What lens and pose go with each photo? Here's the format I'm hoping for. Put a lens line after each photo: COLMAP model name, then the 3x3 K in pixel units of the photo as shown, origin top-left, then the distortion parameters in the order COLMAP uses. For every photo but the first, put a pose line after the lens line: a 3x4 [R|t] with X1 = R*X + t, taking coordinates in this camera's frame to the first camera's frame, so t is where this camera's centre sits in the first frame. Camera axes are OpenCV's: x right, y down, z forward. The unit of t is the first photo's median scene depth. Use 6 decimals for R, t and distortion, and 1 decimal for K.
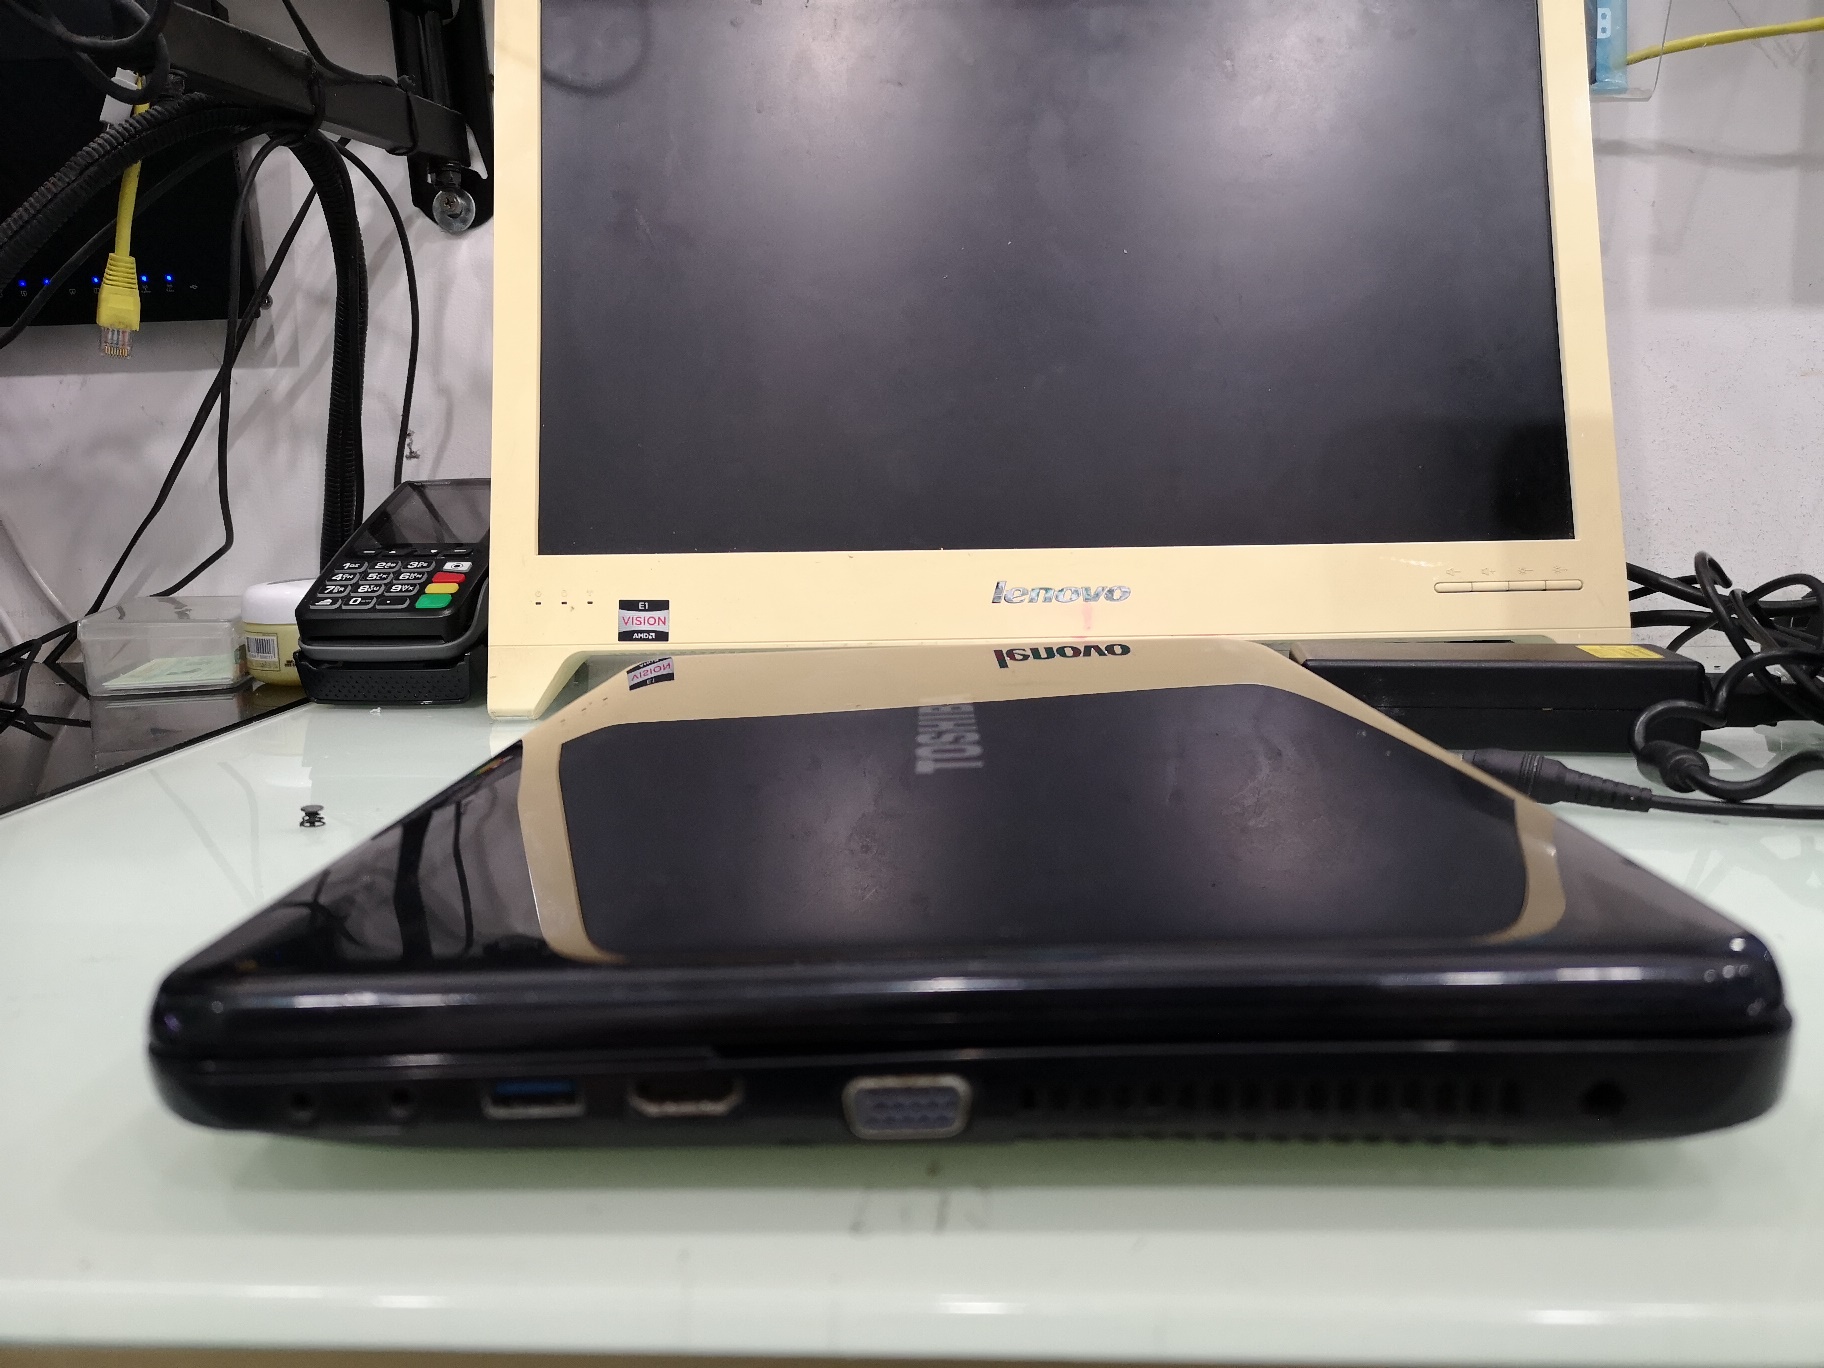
lens RADIAL K [[1431.6, 0, 912.0], [0, 1431.6, 684.0], [0, 0, 1]] dist [0.008243, -0.010999]
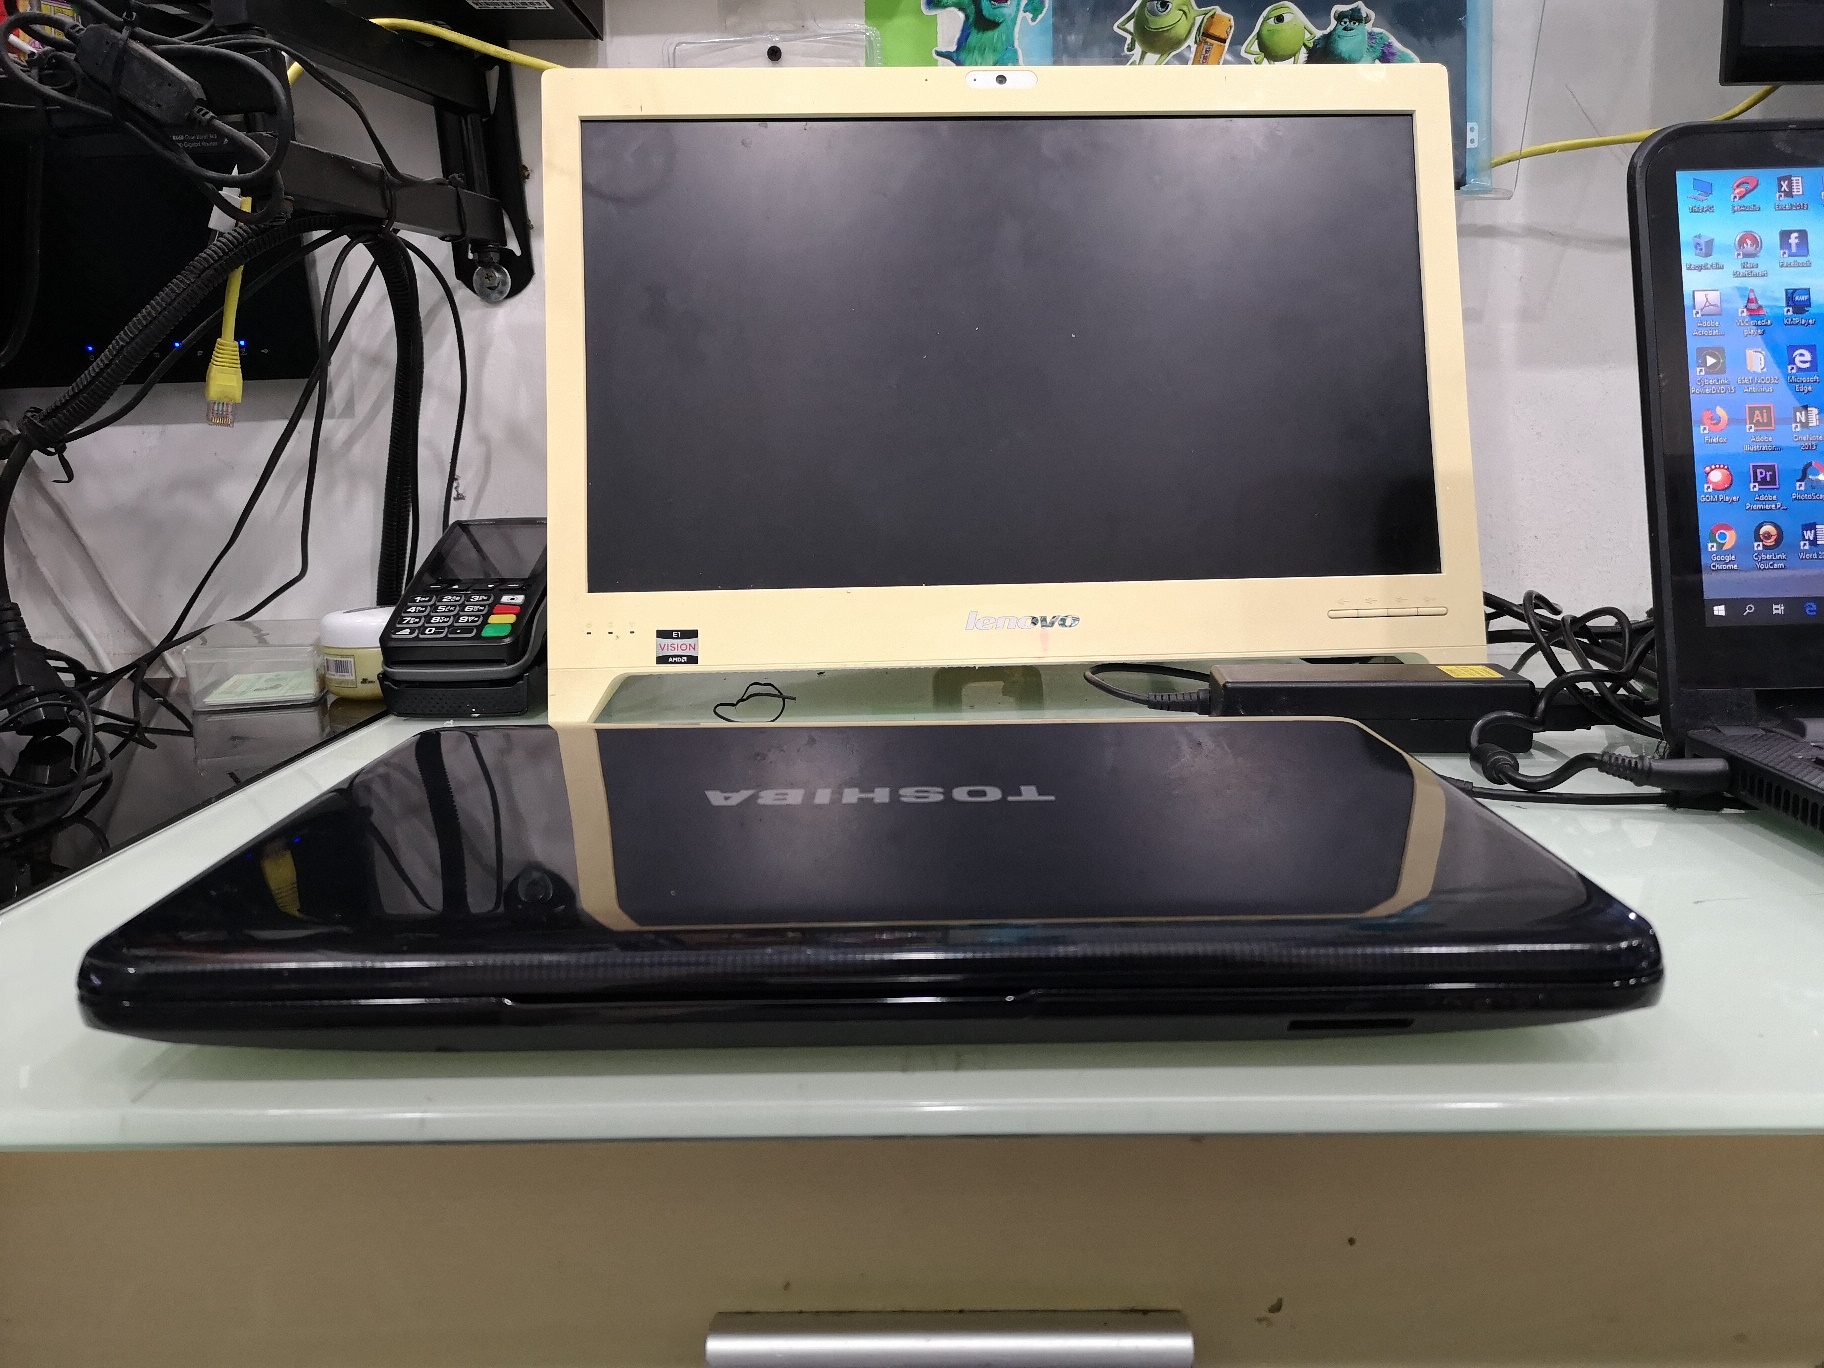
lens RADIAL K [[1425.7, 0, 910.5], [0, 1425.7, 709.1], [0, 0, 1]] dist [0.008151, -0.041138]
pose [[0.999528, -0.009874, 0.029074, -0.024773], [0.008953, 0.999459, 0.031635, -0.026302], [-0.029371, -0.031360, 0.999077, -0.192016]]
